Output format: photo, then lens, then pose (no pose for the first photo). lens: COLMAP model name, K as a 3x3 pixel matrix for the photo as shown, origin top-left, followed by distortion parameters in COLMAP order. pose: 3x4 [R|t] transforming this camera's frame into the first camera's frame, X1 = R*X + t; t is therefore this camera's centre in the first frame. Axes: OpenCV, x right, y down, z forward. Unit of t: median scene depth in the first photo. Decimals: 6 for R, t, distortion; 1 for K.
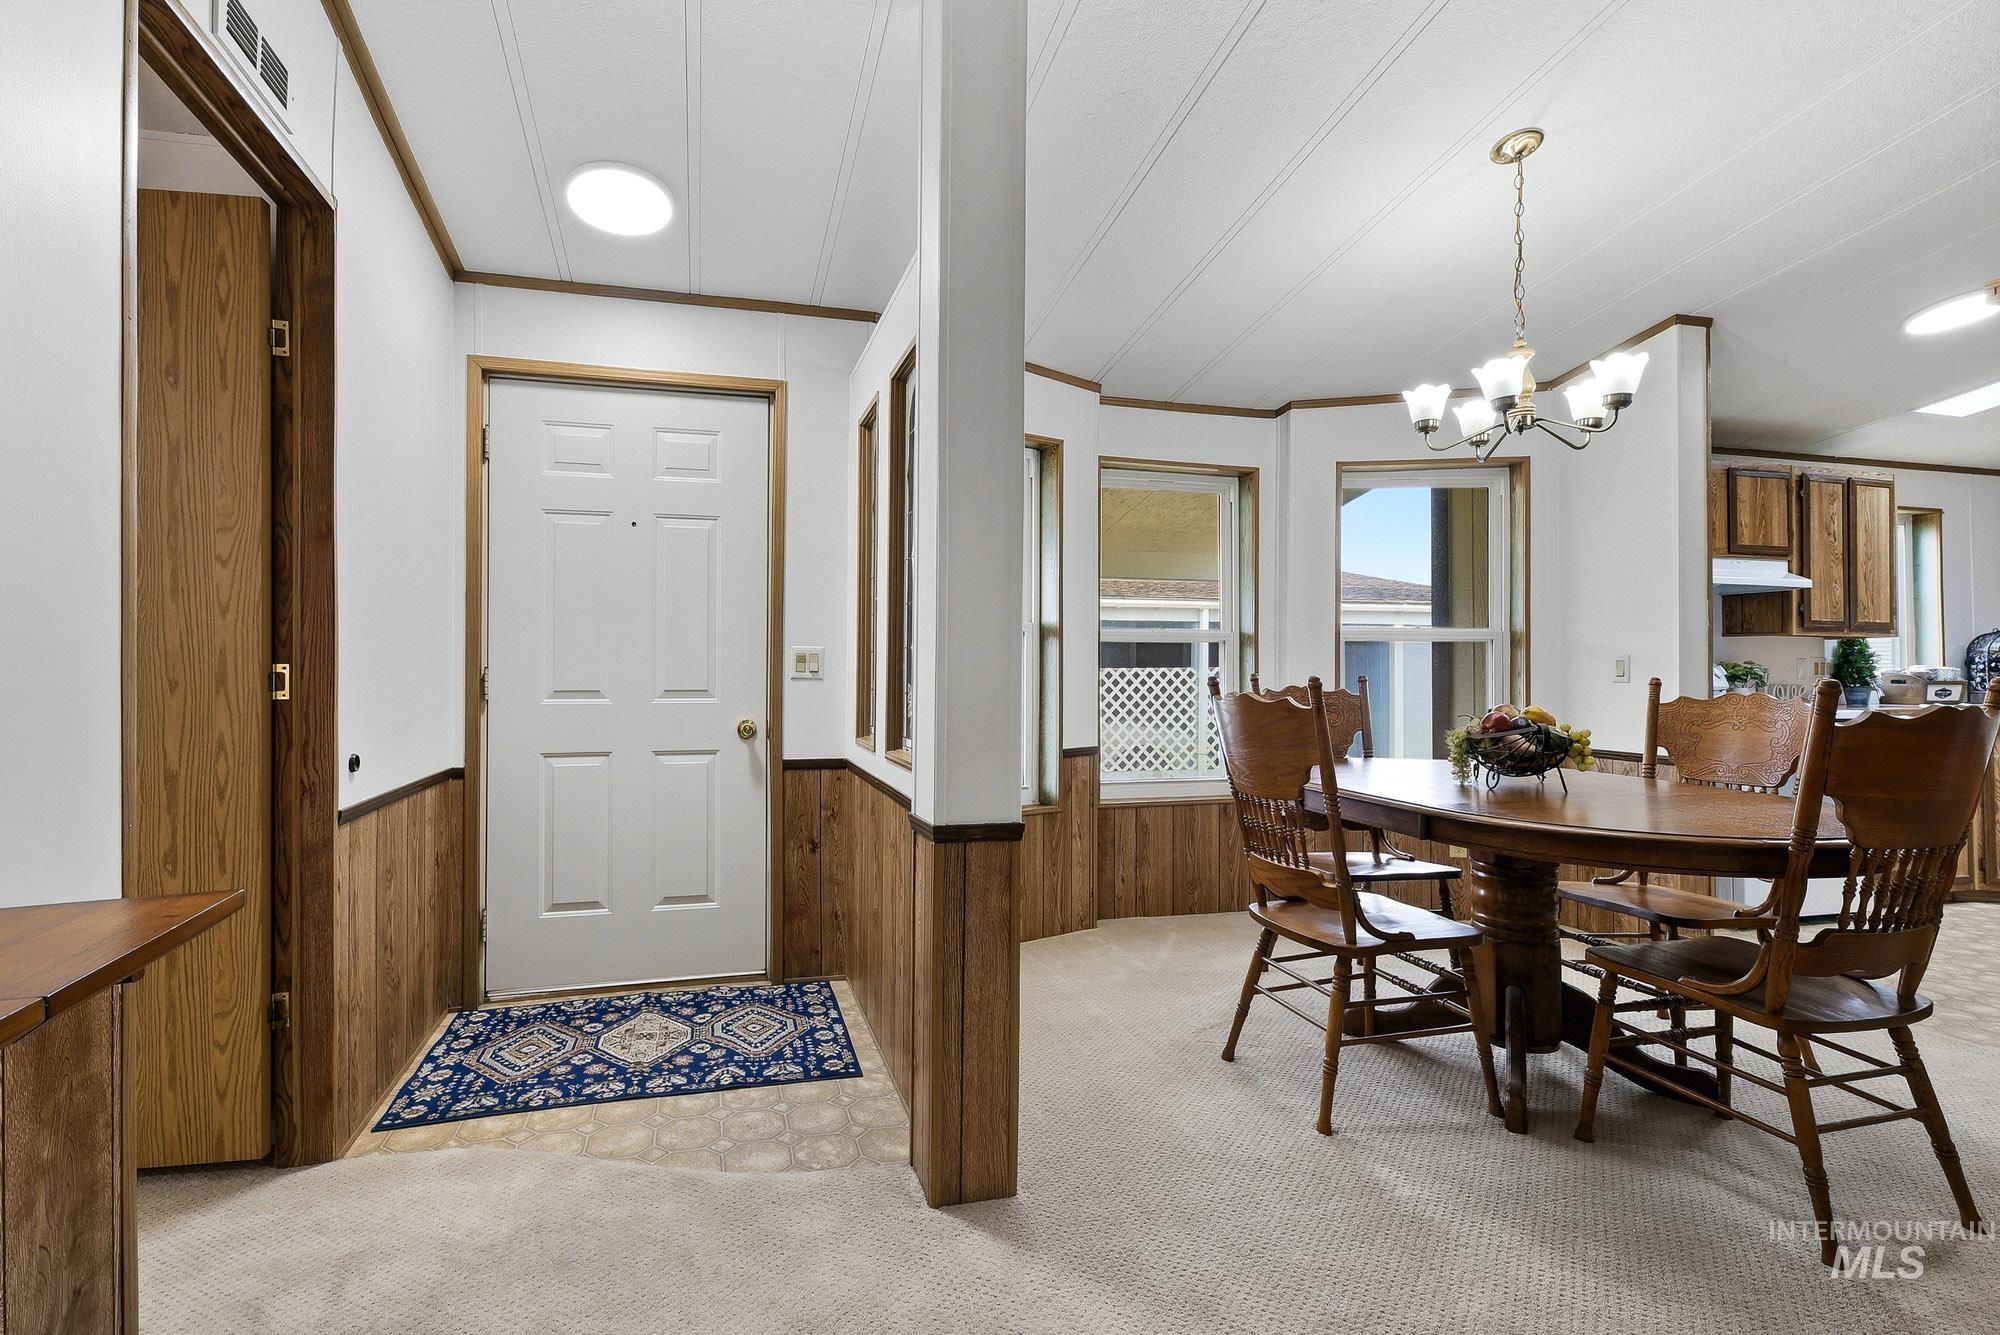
lens RADIAL K [[916.6, 0, 926.7], [0, 916.6, 657.6], [0, 0, 1]] dist [0.001737, -0.000593]
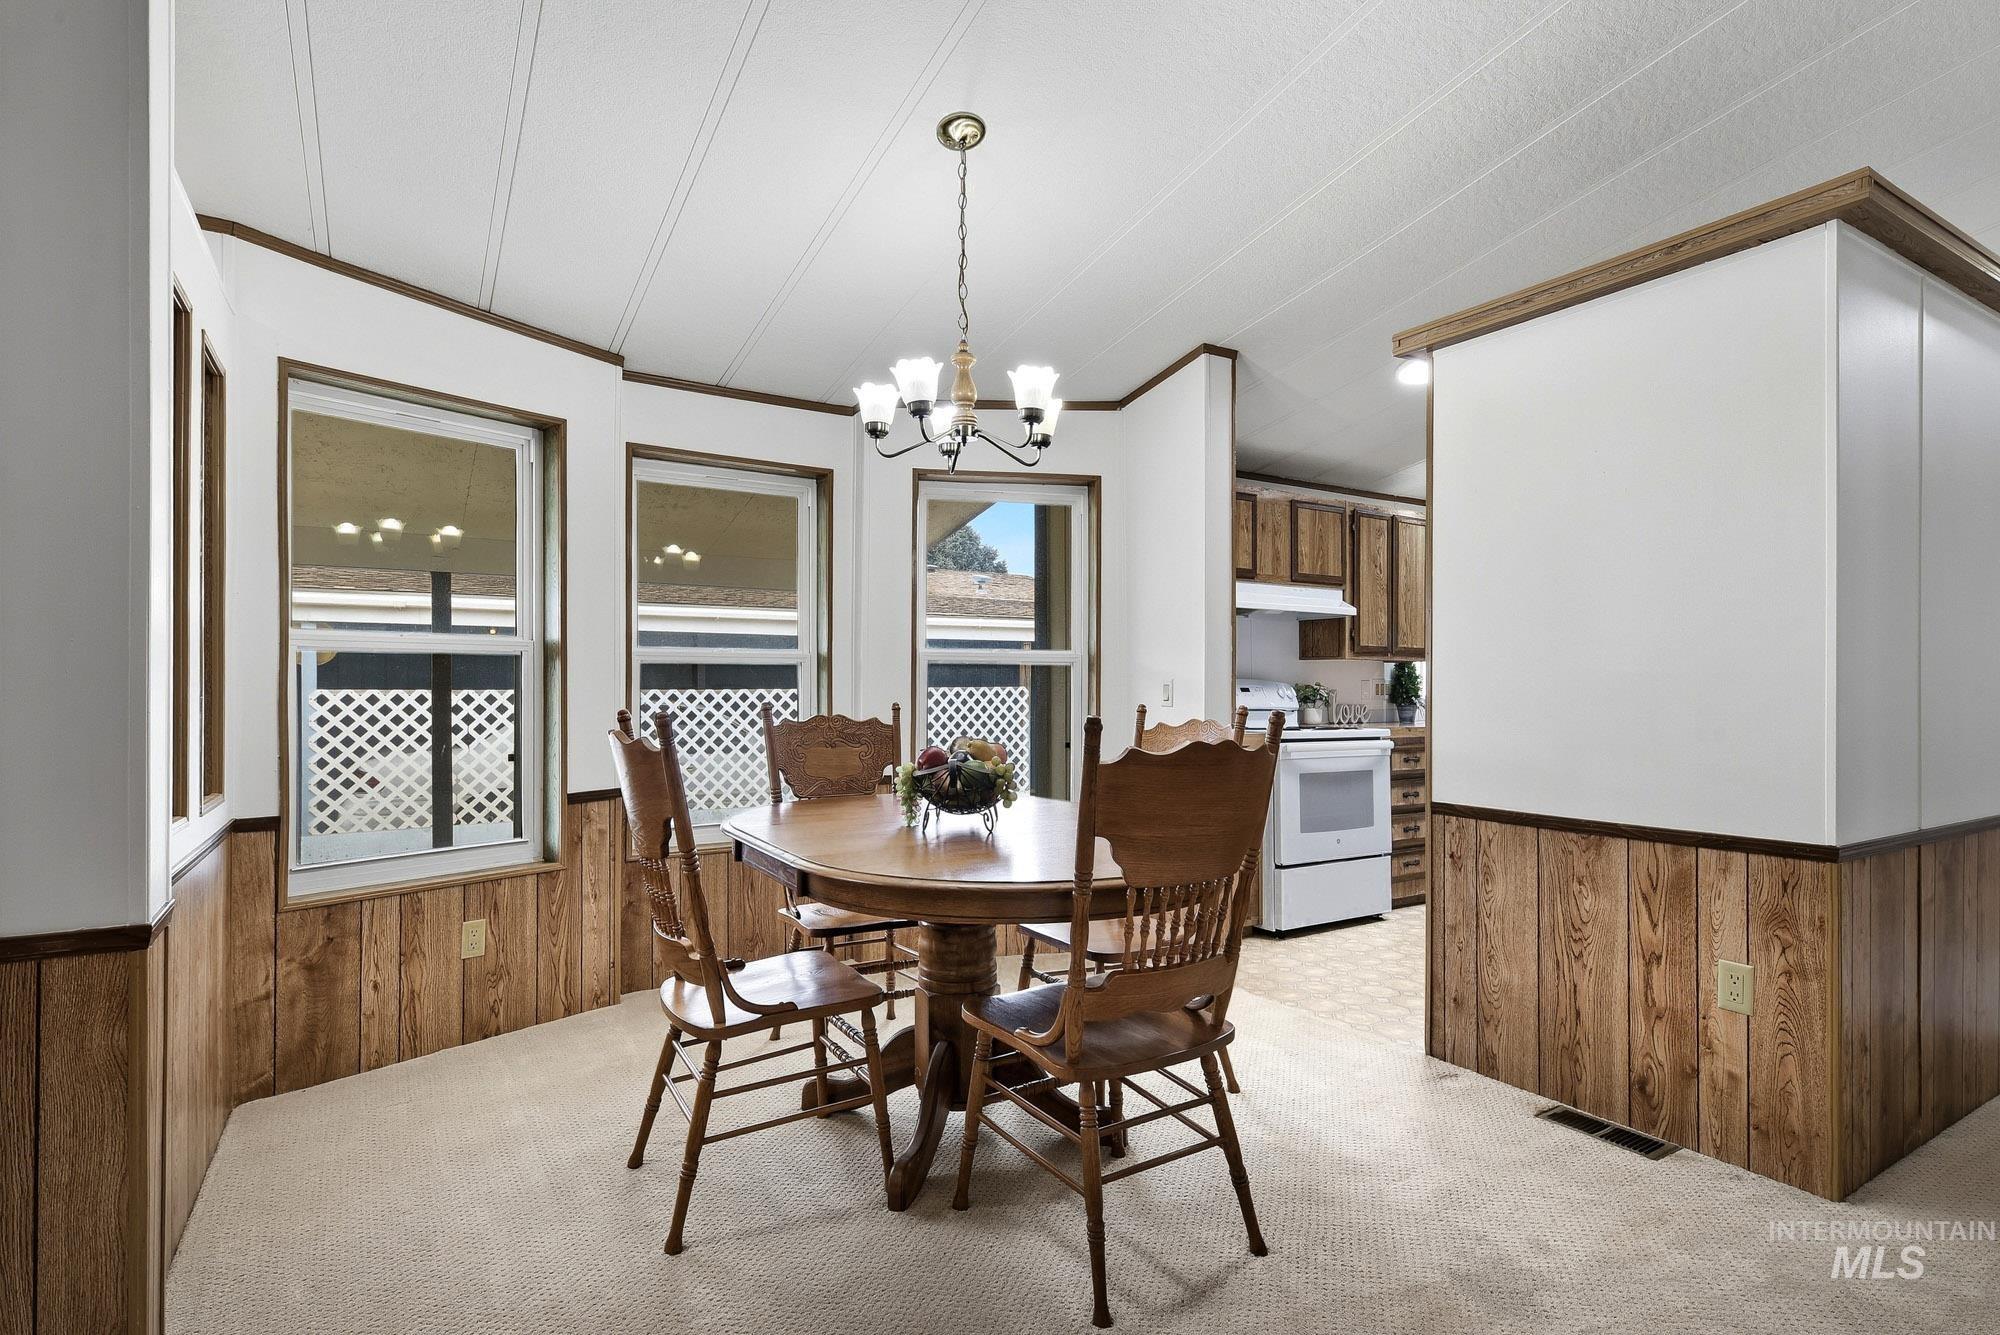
lens RADIAL K [[994.0, 0, 1029.3], [0, 994.0, 687.7], [0, 0, 1]] dist [0.008587, 0.001468]
pose [[0.946726, -0.004794, 0.322004, 0.251578], [0.000311, 0.999902, 0.013973, -0.008296], [-0.322040, -0.013128, 0.946635, 0.015902]]
